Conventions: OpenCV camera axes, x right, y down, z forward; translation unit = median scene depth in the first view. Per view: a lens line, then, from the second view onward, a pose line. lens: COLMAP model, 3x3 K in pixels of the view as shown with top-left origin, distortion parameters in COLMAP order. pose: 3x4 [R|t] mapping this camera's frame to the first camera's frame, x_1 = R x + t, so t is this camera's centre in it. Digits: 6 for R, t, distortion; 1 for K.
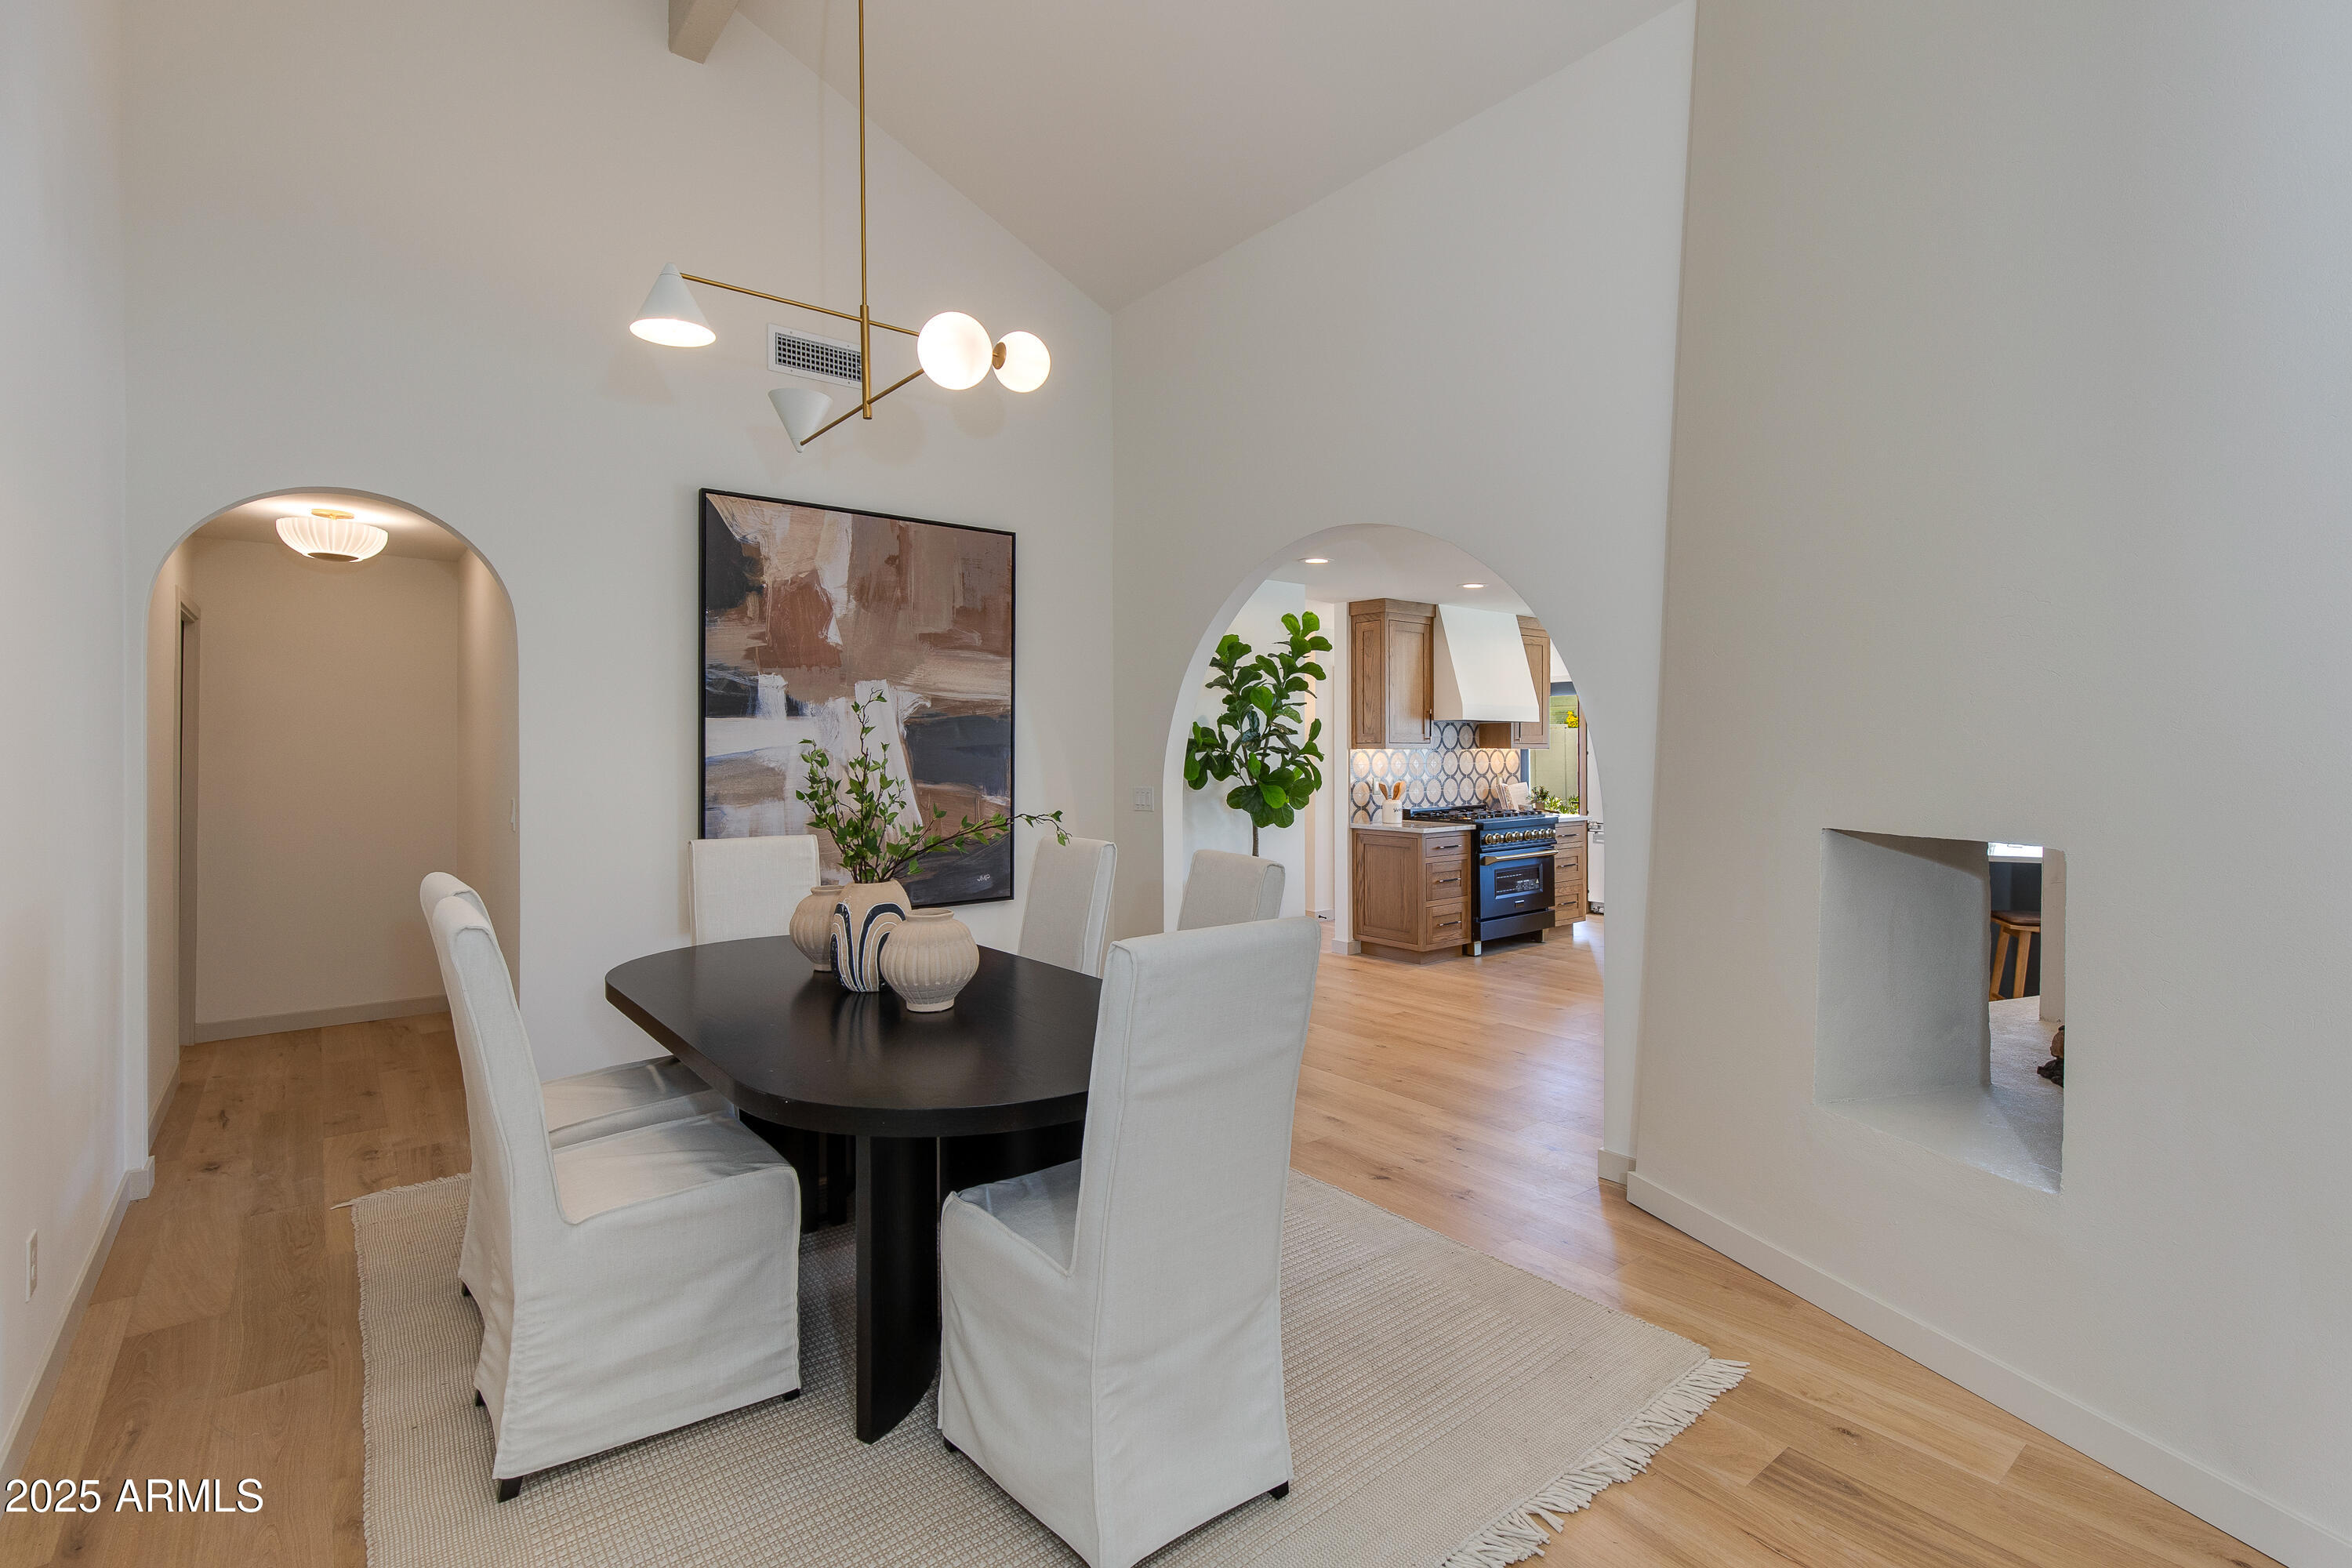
lens RADIAL K [[1118.2, 0, 1180.2], [0, 1118.2, 760.9], [0, 0, 1]] dist [0.004984, 0.000338]
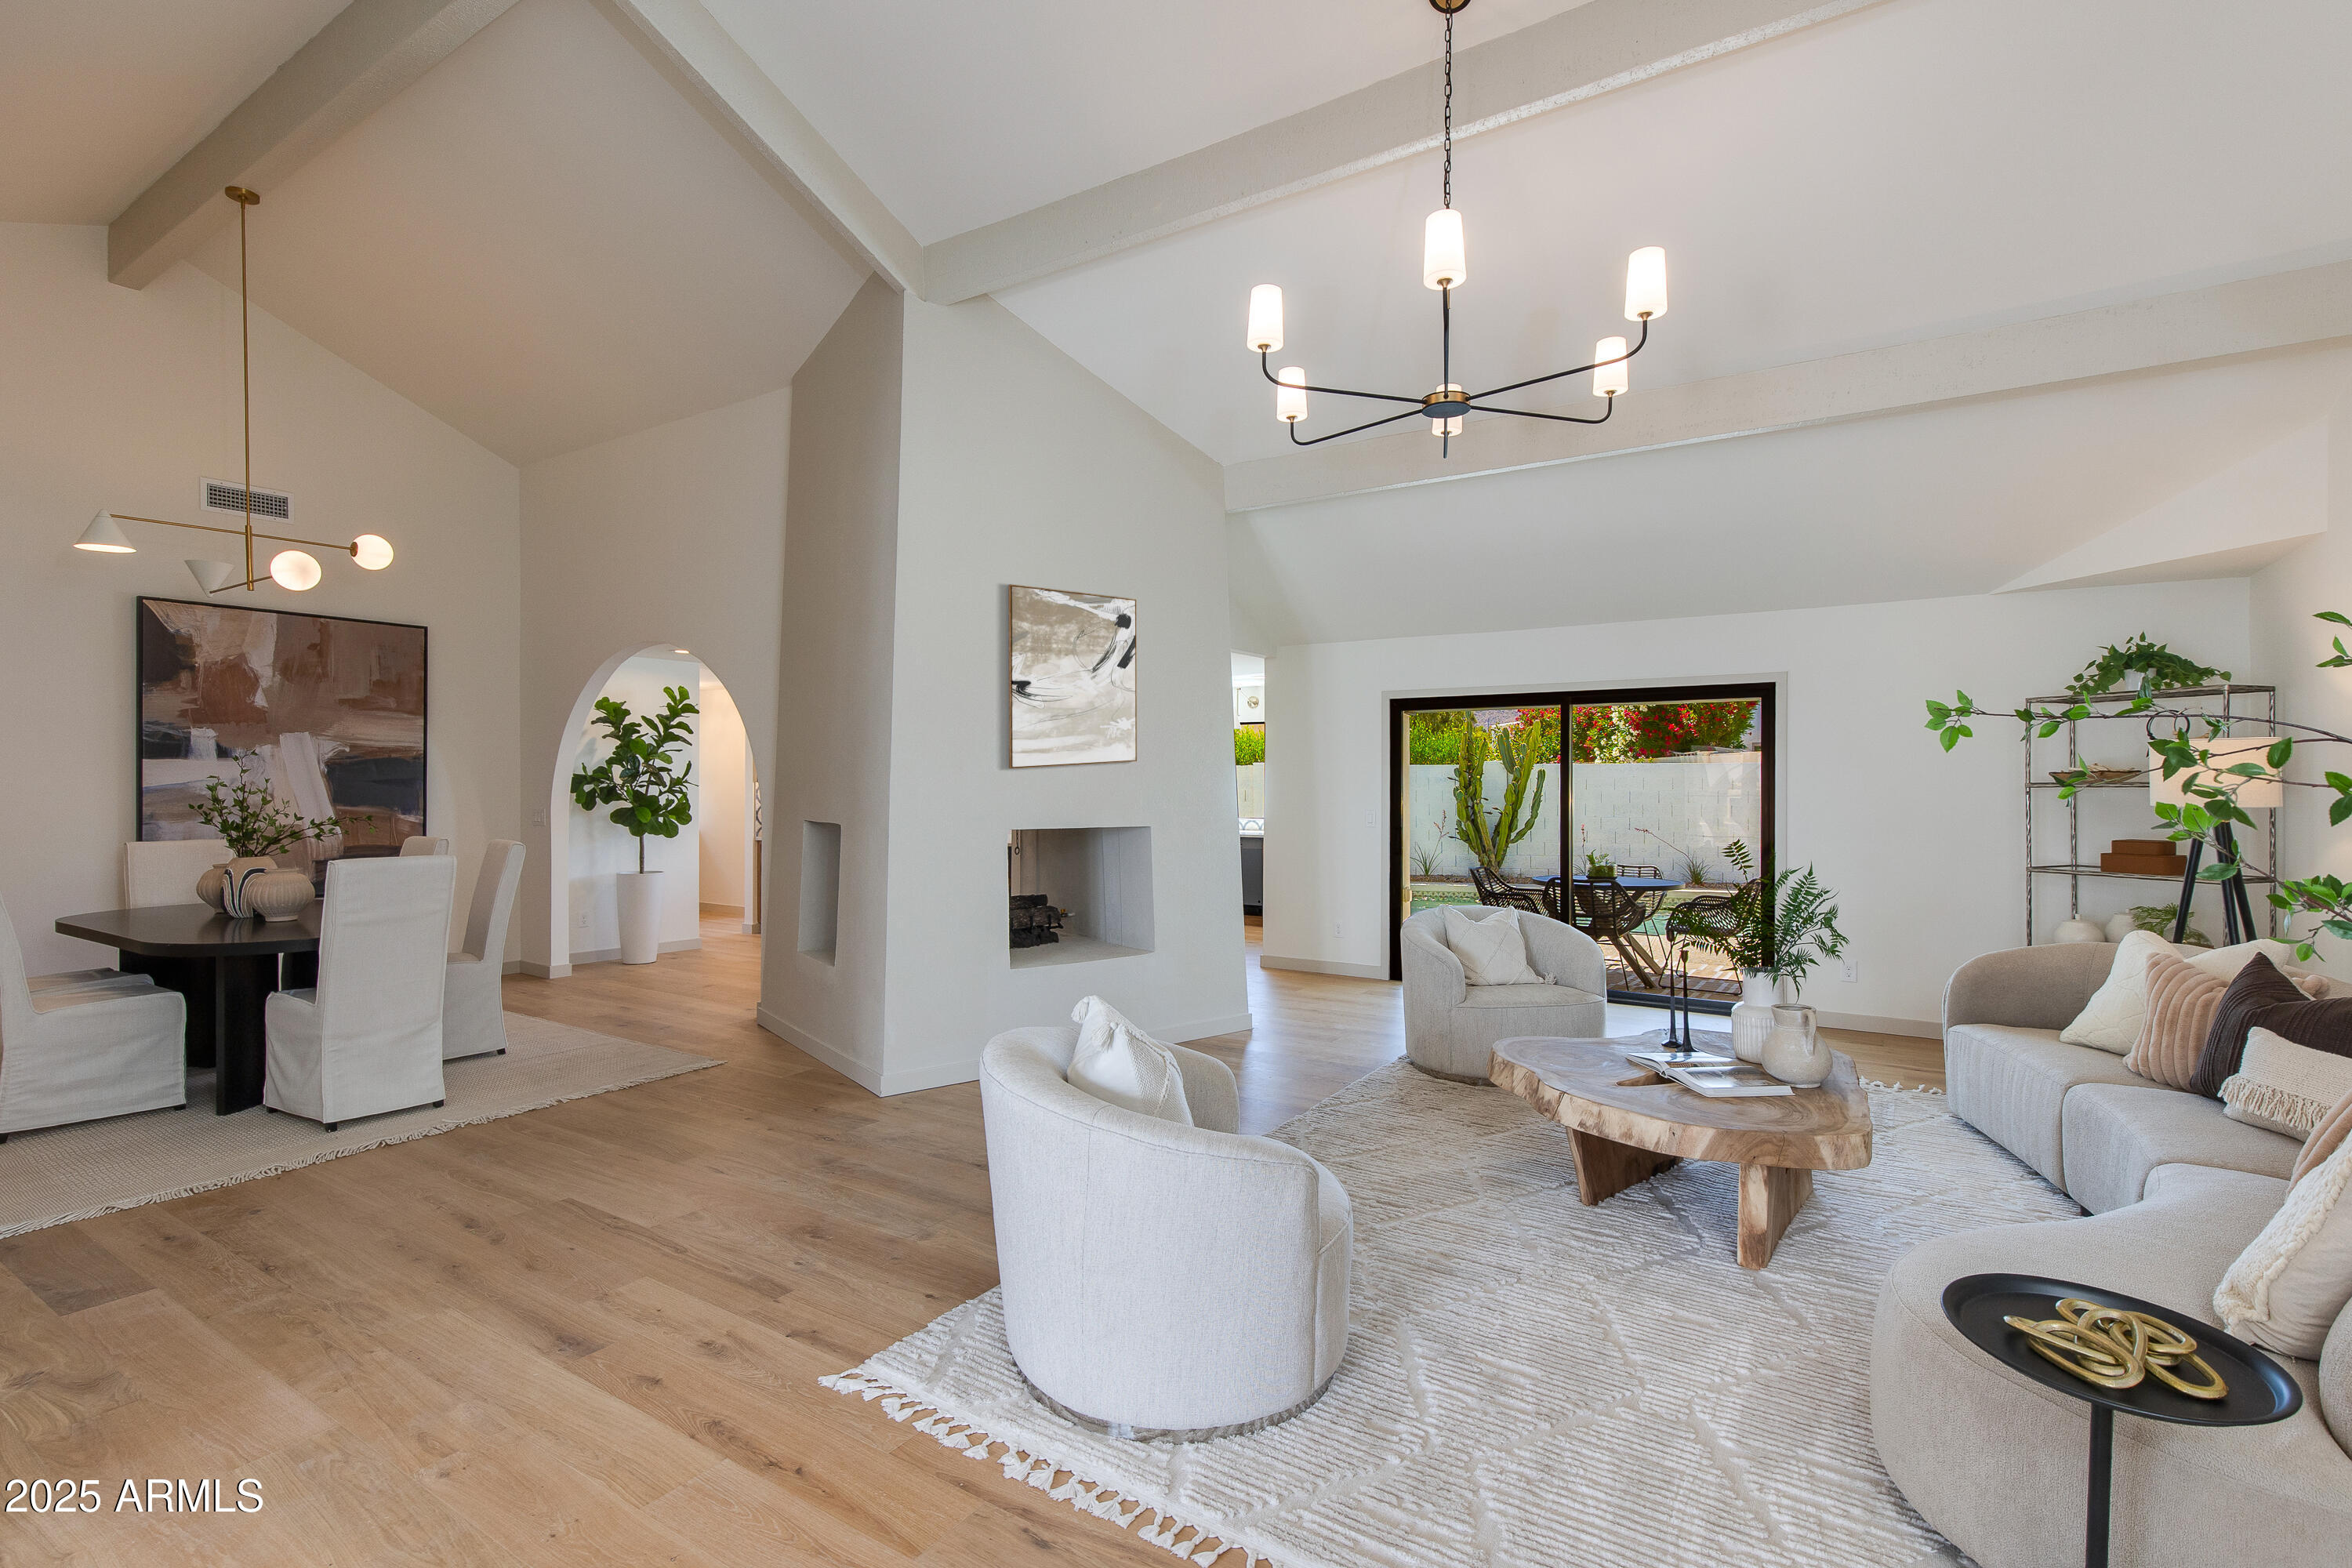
lens RADIAL K [[1090.4, 0, 1183.2], [0, 1090.4, 792.7], [0, 0, 1]] dist [0.002472, 0.000097]
pose [[0.943527, -0.001064, 0.331295, 0.329431], [0.001461, 0.999998, -0.000949, 0.006561], [-0.331293, 0.001380, 0.943527, -0.677208]]
